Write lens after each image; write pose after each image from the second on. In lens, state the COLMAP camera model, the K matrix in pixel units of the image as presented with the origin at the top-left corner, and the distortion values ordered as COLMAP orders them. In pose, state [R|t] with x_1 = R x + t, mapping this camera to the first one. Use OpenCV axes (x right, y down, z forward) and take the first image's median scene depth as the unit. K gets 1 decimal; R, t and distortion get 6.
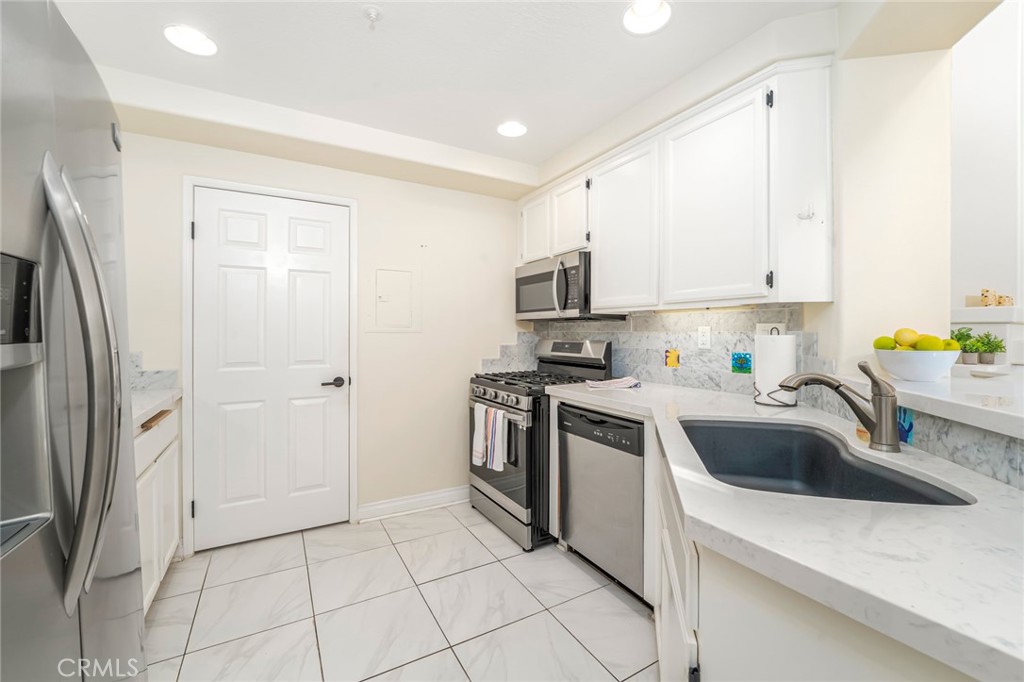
lens RADIAL K [[416.3, 0, 523.2], [0, 416.3, 334.6], [0, 0, 1]] dist [-0.014051, 0.002362]
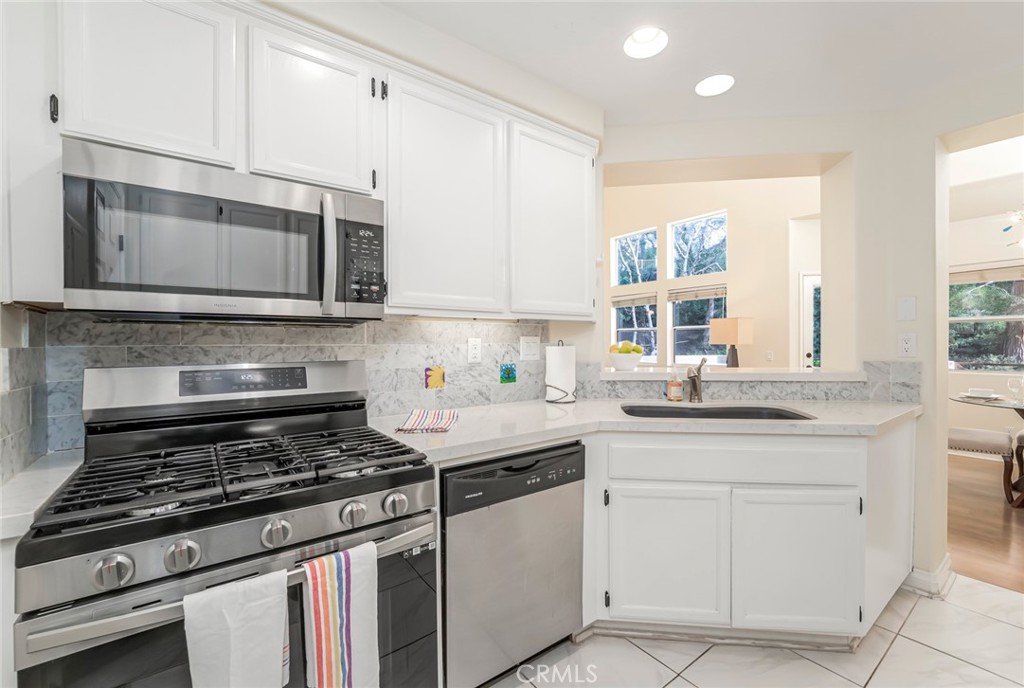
lens RADIAL K [[416.3, 0, 520.5], [0, 416.3, 349.1], [0, 0, 1]] dist [-0.014051, 0.002362]
pose [[-0.088395, -0.007659, 0.996056, -0.502347], [0.017009, 0.999813, 0.009198, -0.002591], [-0.995940, 0.017755, -0.088248, 0.989627]]
